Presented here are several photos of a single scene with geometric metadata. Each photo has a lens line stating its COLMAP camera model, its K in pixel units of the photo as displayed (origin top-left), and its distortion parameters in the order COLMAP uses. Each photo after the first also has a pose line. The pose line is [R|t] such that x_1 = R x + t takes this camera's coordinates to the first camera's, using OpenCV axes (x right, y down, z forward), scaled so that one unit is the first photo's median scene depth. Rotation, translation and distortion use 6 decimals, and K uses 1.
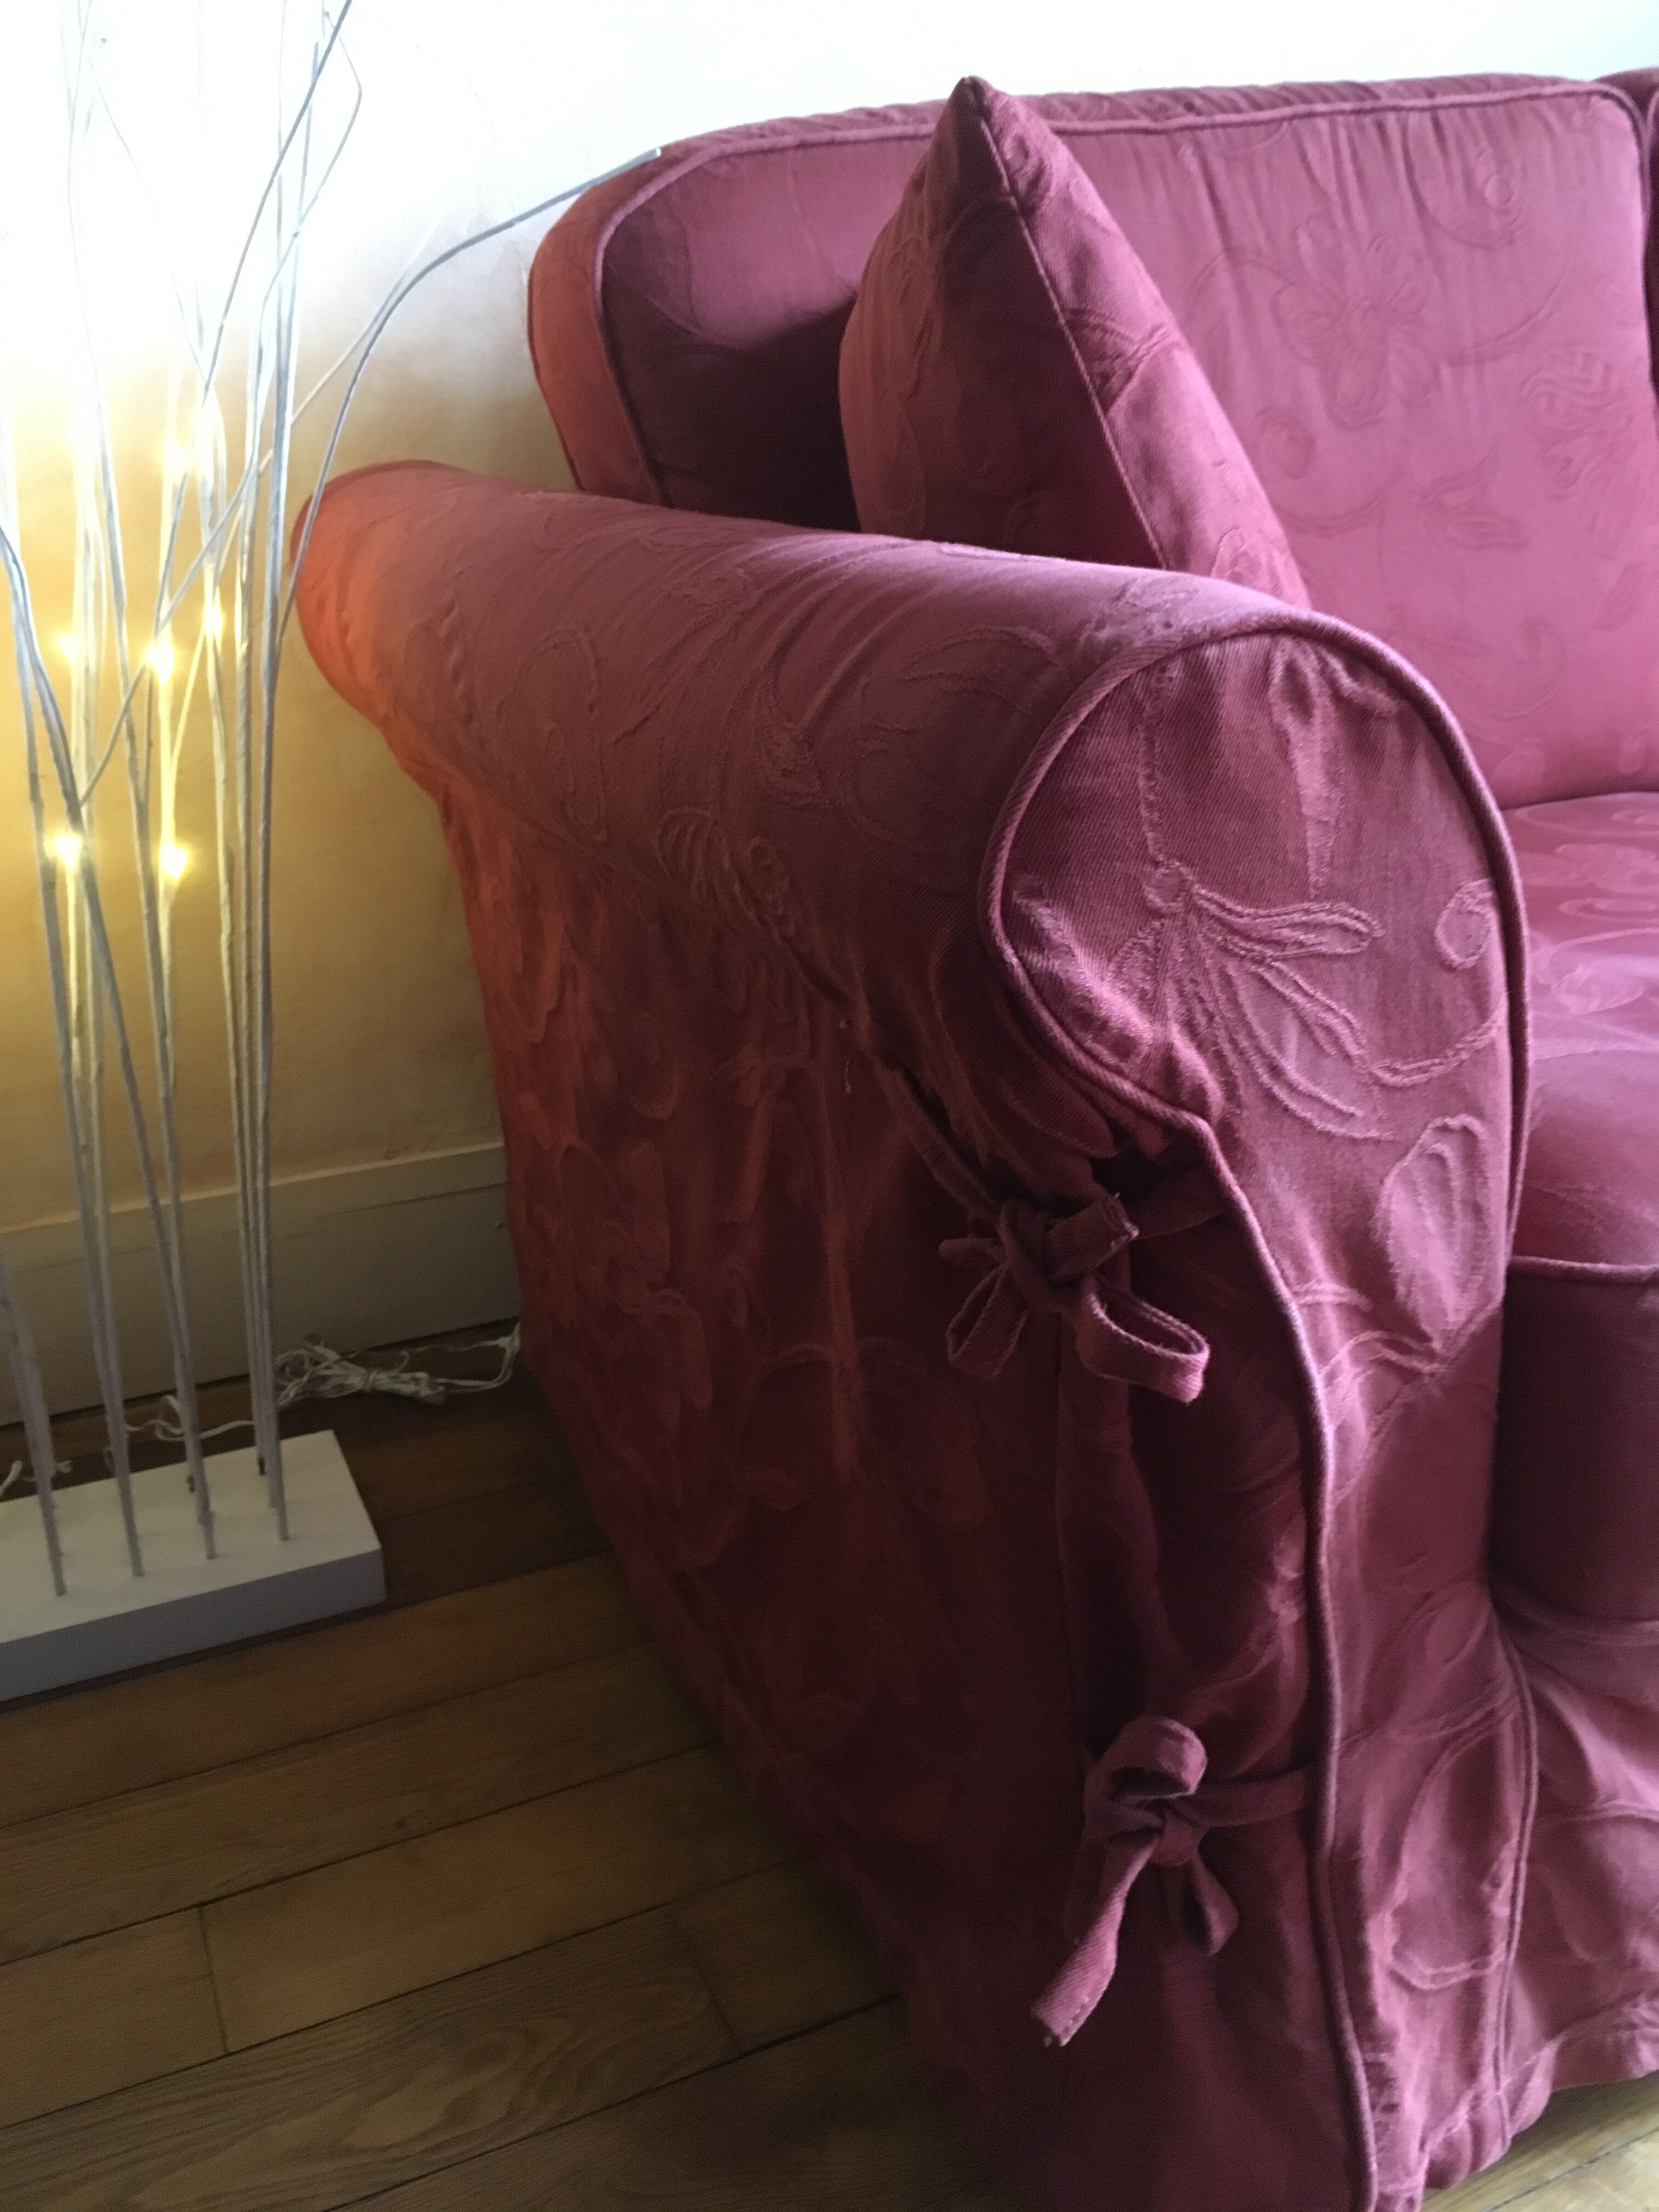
lens RADIAL K [[1871.0, 0, 832.3], [0, 1871.0, 1168.6], [0, 0, 1]] dist [0.014699, 0.009493]
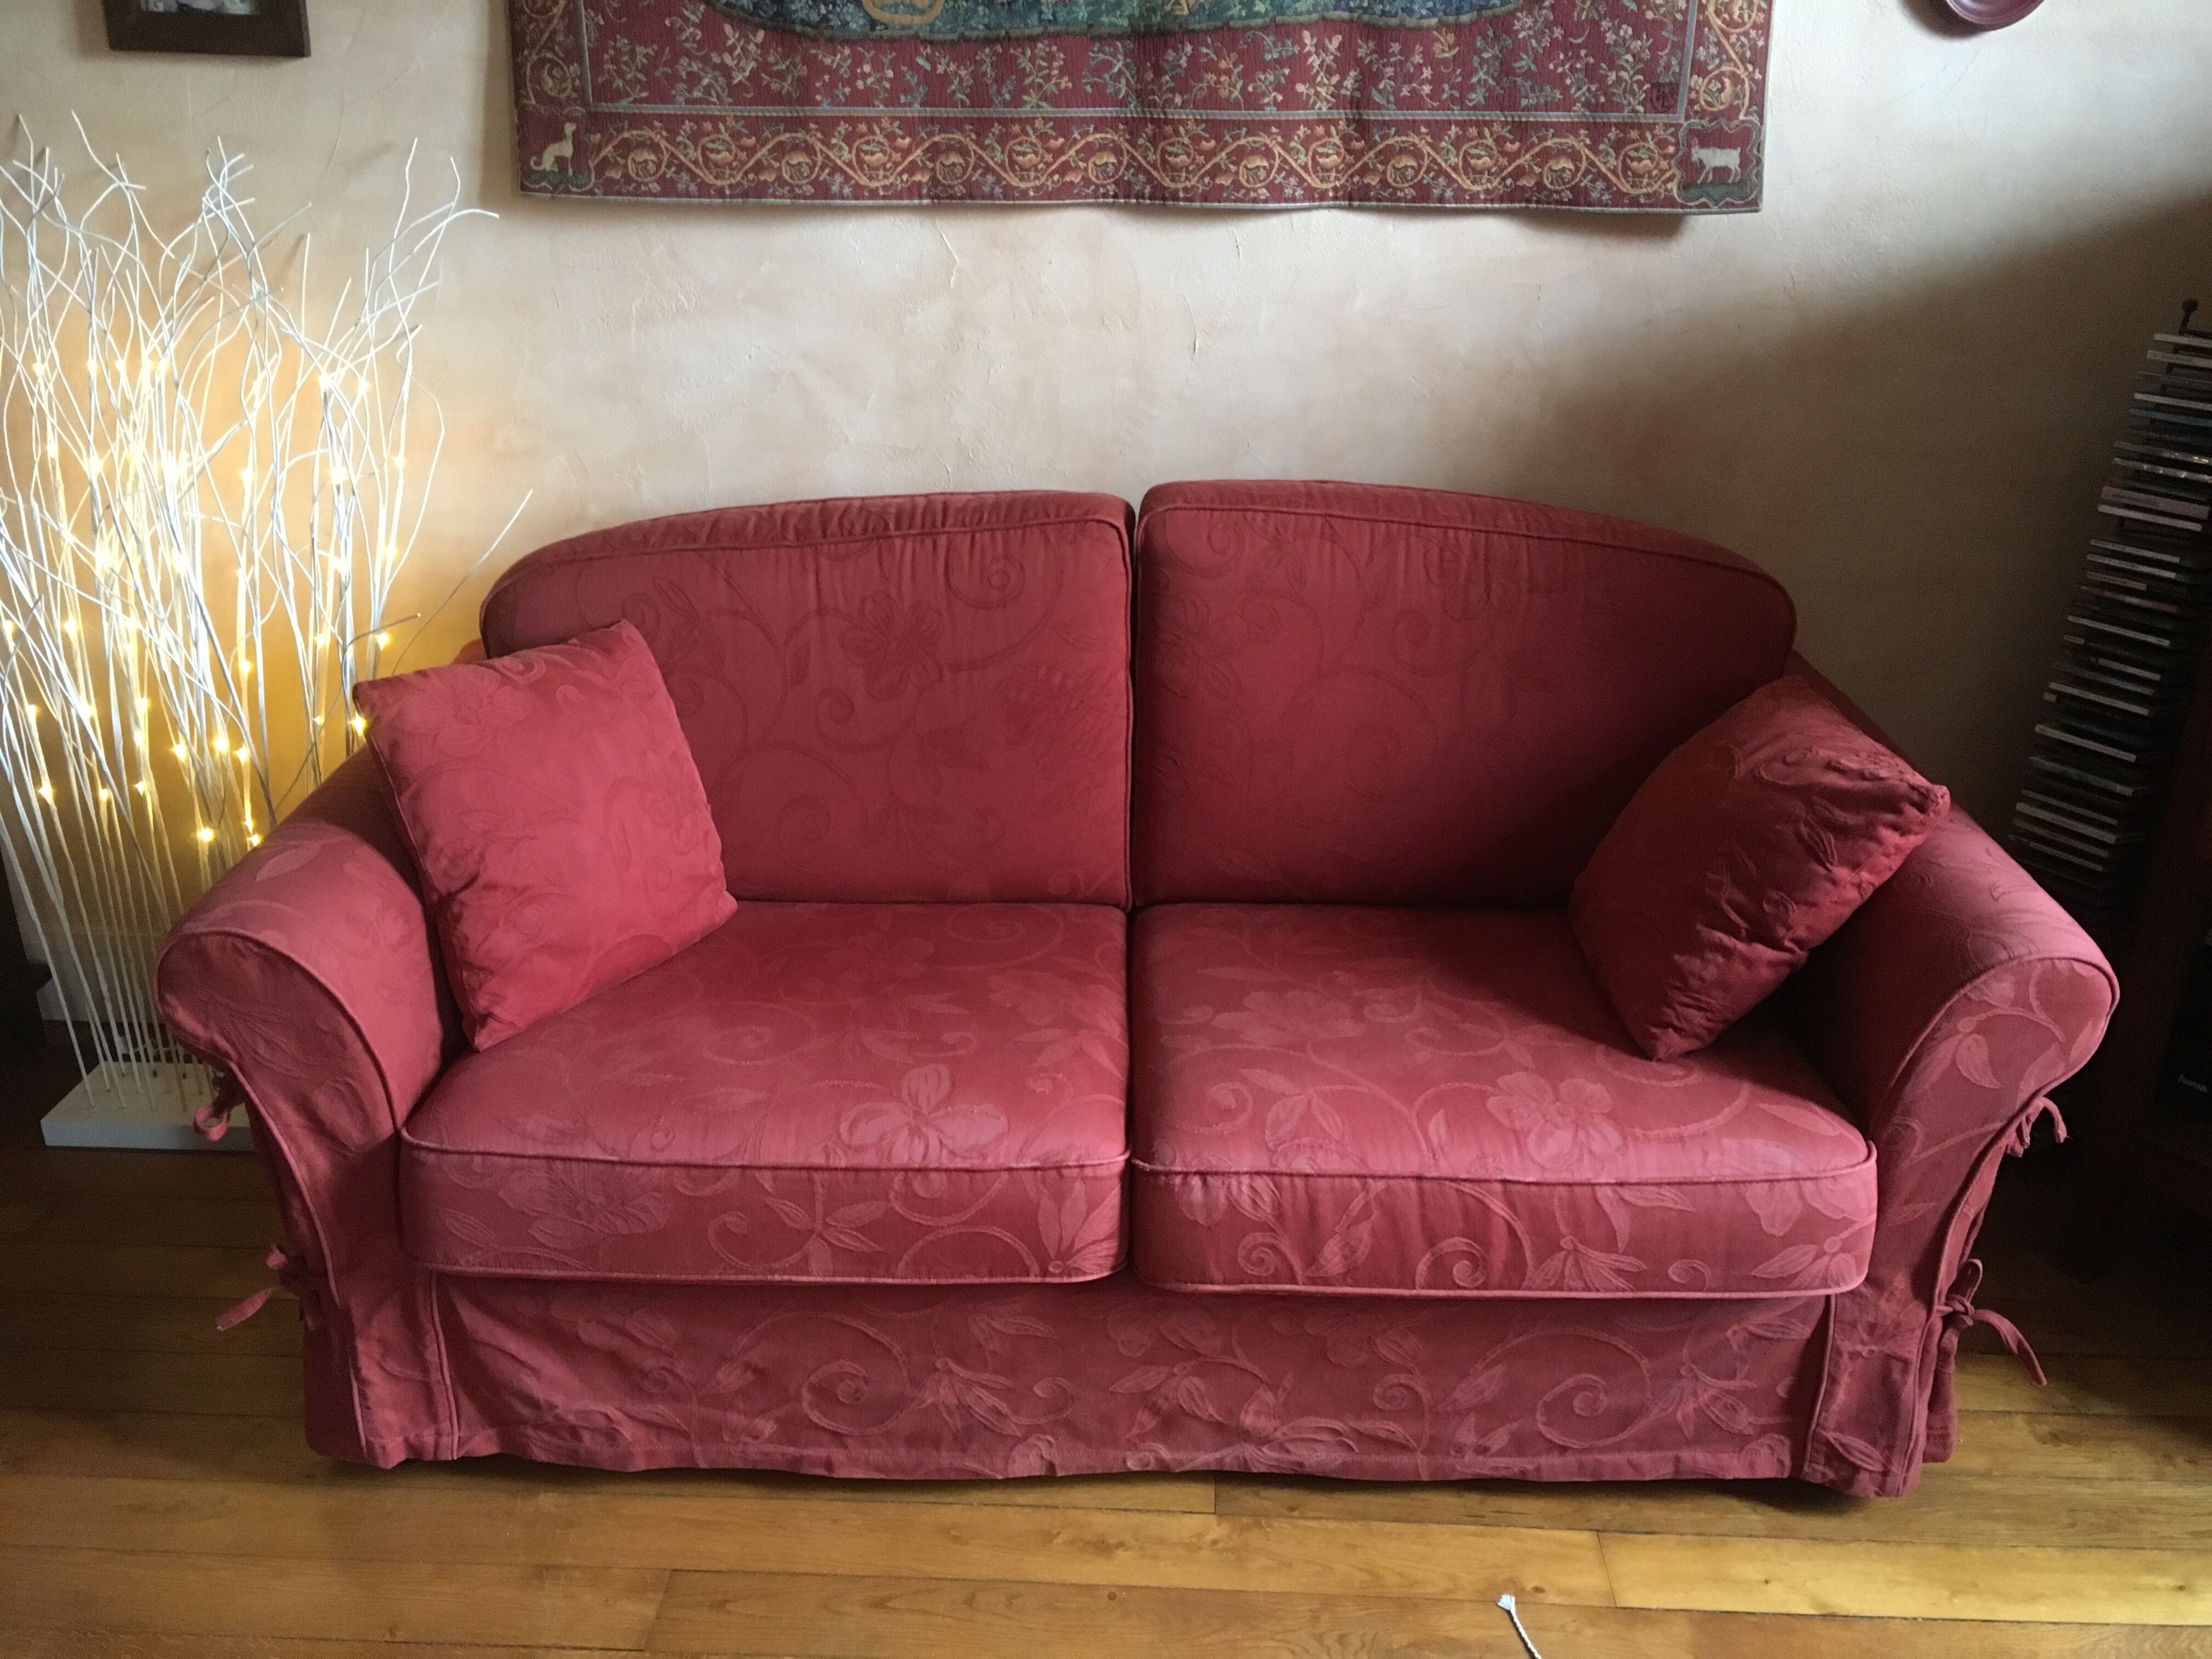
lens RADIAL K [[1836.4, 0, 1117.7], [0, 1836.4, 901.2], [0, 0, 1]] dist [0.004773, 0.005140]
pose [[0.900931, 0.215993, -0.376392, 2.307788], [-0.199299, 0.976395, 0.083264, -0.737110], [0.385492, 0.000000, 0.922711, -1.180656]]
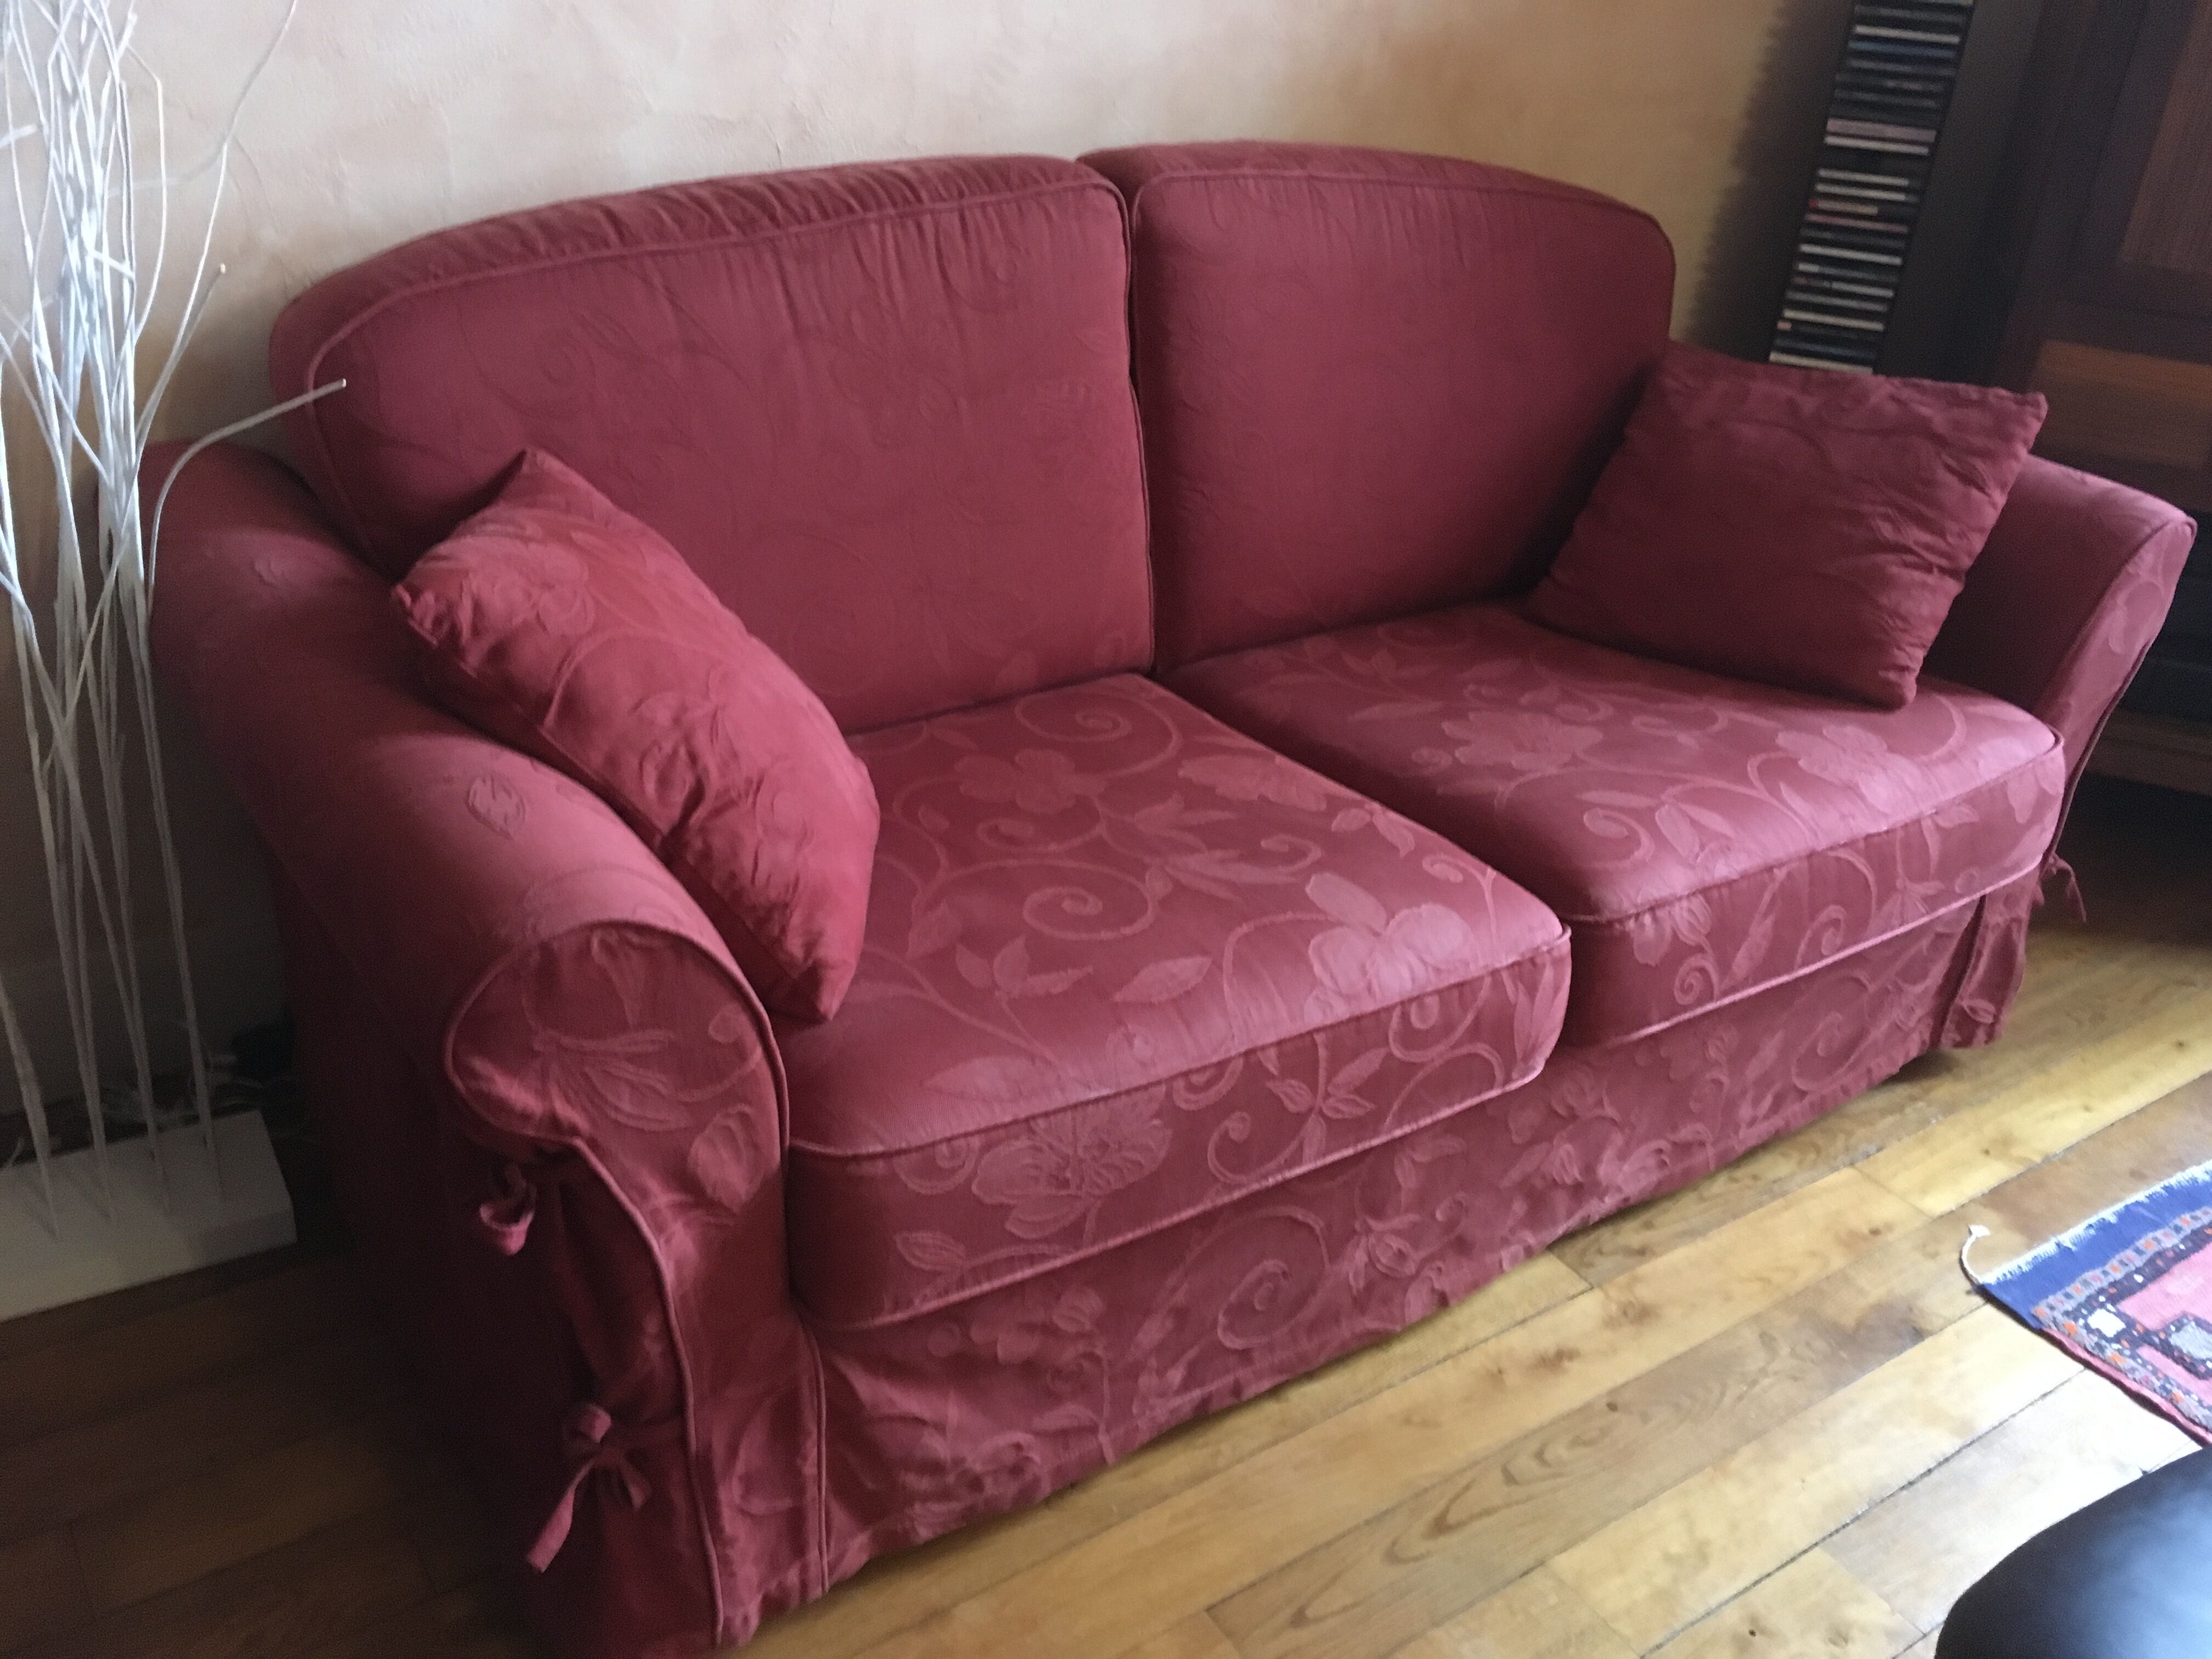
lens RADIAL K [[1836.4, 0, 1117.7], [0, 1836.4, 901.2], [0, 0, 1]] dist [0.004773, 0.005140]
pose [[0.979094, -0.001840, 0.203401, 0.299728], [-0.026004, 0.990622, 0.134136, -0.461009], [-0.201741, -0.136621, 0.969864, -0.837598]]
